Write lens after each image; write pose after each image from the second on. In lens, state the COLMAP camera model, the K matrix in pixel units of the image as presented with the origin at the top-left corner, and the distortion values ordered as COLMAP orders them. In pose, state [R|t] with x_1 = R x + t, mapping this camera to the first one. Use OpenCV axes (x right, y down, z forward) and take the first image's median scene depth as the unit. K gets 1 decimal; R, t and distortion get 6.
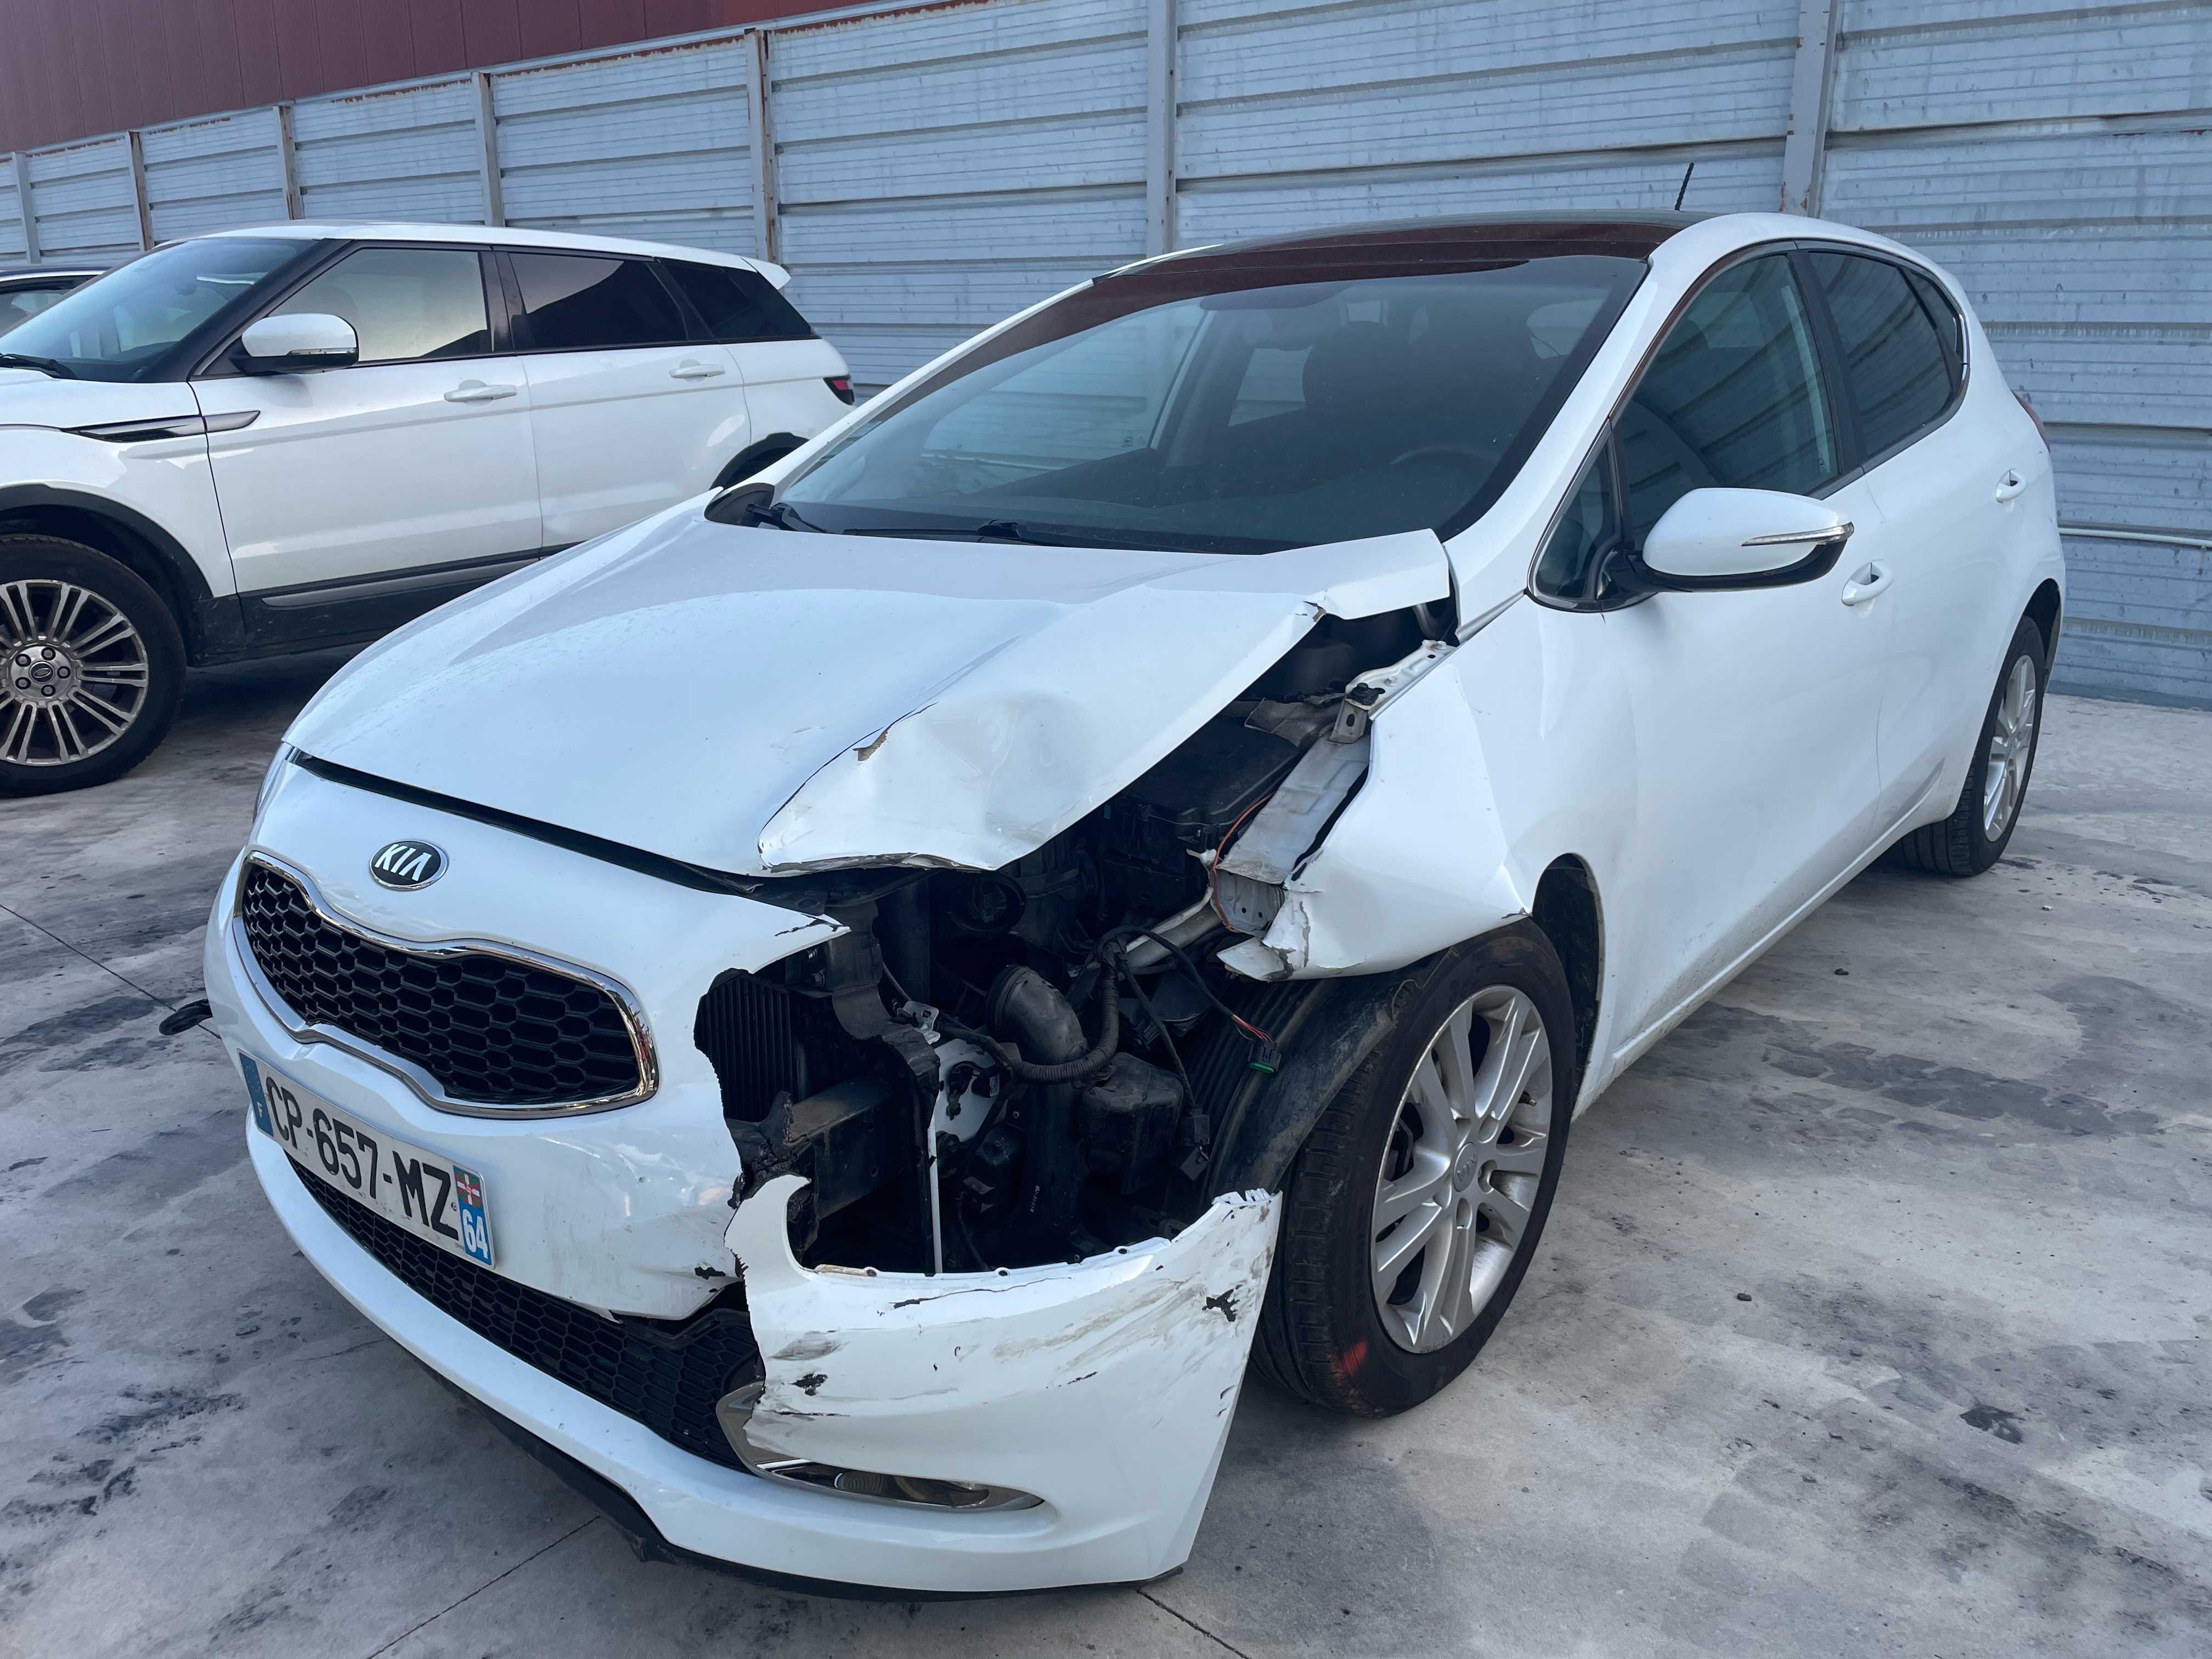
lens RADIAL K [[1697.5, 0, 1114.3], [0, 1697.5, 834.6], [0, 0, 1]] dist [0.009985, -0.040643]
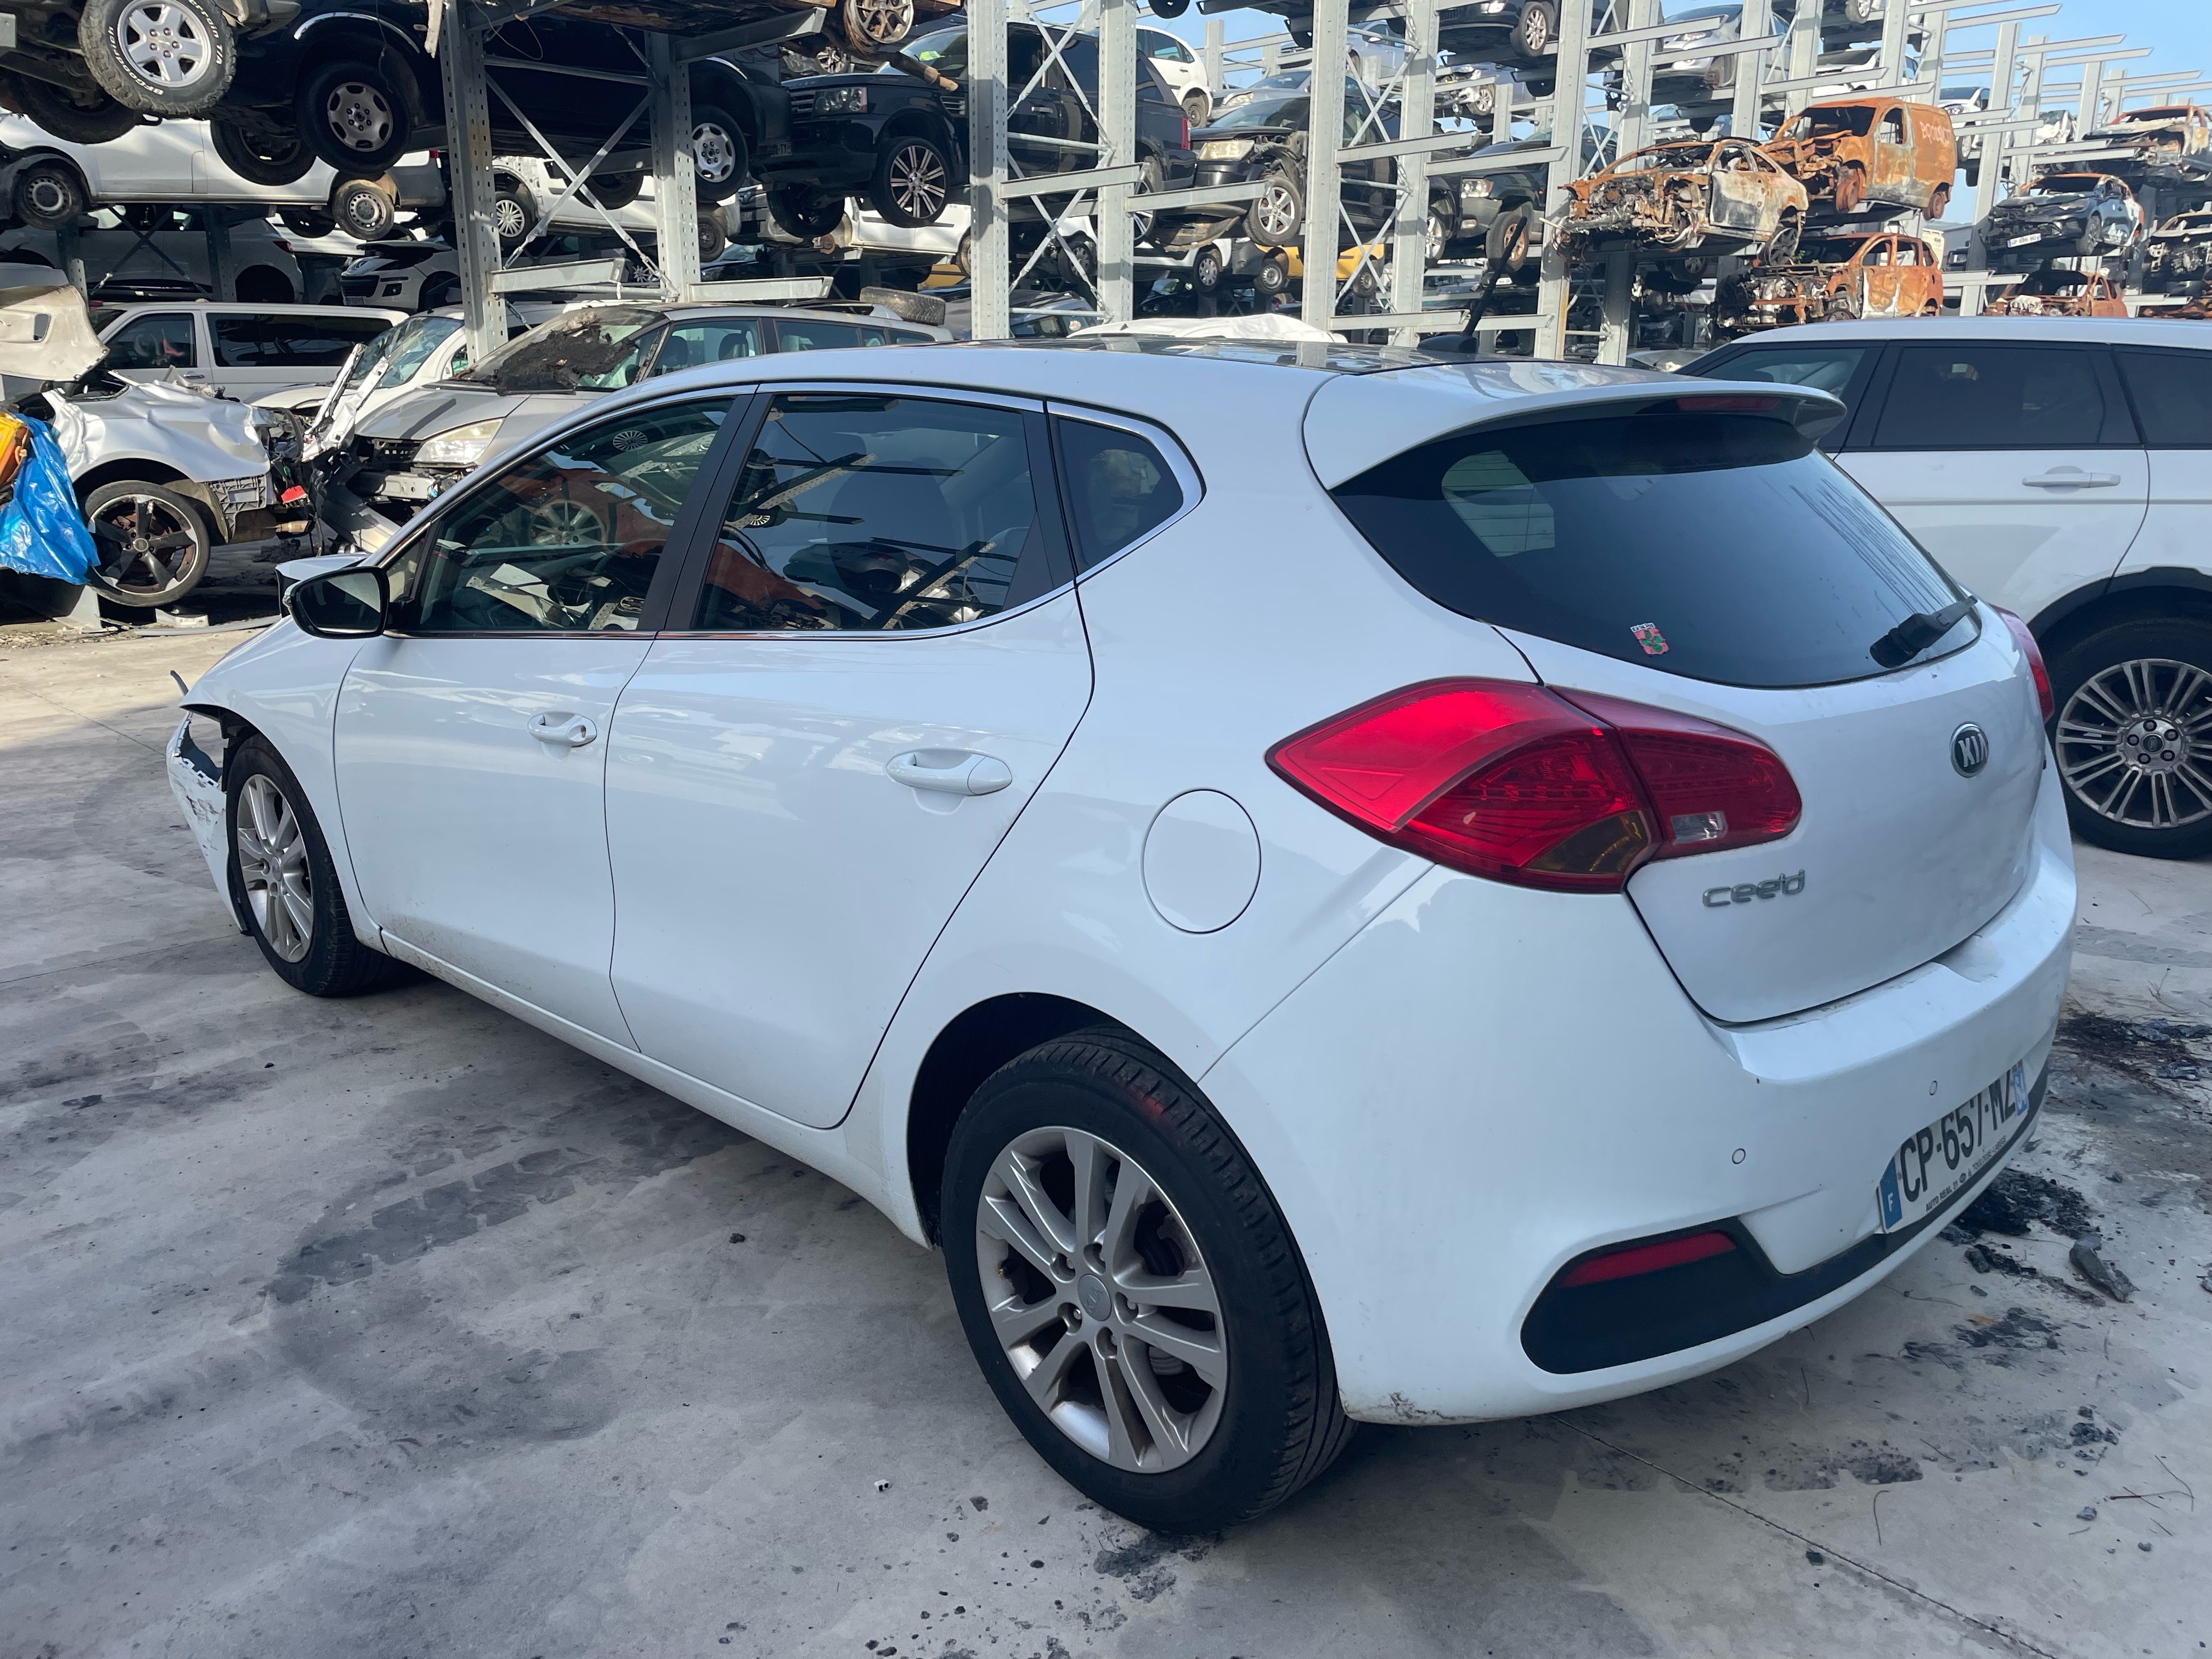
lens RADIAL K [[1697.5, 0, 1113.3], [0, 1697.5, 829.6], [0, 0, 1]] dist [0.009985, -0.040643]
pose [[-0.086221, 0.263781, -0.960721, 1.542838], [-0.294850, 0.914358, 0.277513, -0.517991], [0.951646, 0.307196, -0.001062, 1.480483]]
